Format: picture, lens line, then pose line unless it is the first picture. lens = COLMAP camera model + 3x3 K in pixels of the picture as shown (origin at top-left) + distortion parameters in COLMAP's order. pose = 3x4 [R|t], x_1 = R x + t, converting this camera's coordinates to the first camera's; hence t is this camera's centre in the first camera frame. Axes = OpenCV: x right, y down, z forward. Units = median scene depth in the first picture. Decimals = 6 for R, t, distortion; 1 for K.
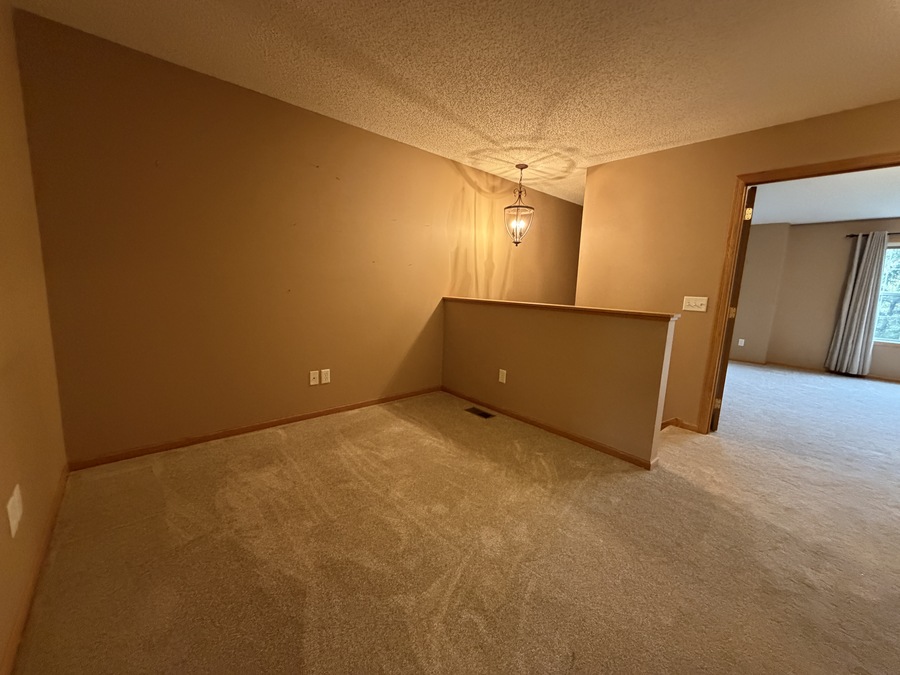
lens RADIAL K [[359.0, 0, 445.5], [0, 359.0, 337.4], [0, 0, 1]] dist [0.000048, 0.000139]
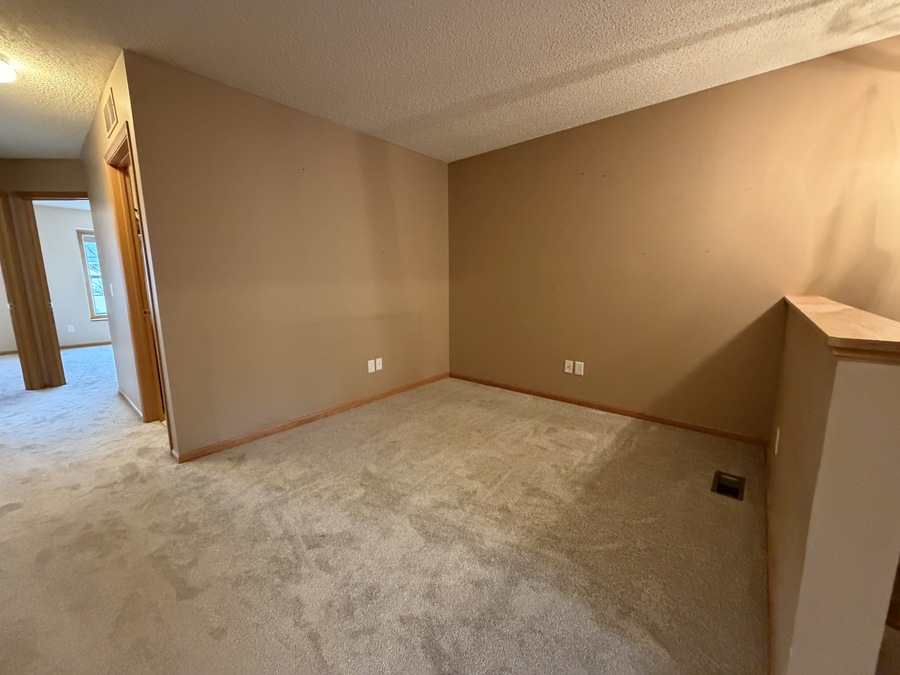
lens RADIAL K [[359.0, 0, 445.5], [0, 359.0, 337.4], [0, 0, 1]] dist [0.000048, 0.000139]
pose [[0.132096, 0.115887, -0.984439, 0.684850], [-0.137267, 0.985712, 0.097618, -0.033014], [0.981687, 0.122236, 0.146116, 0.470085]]
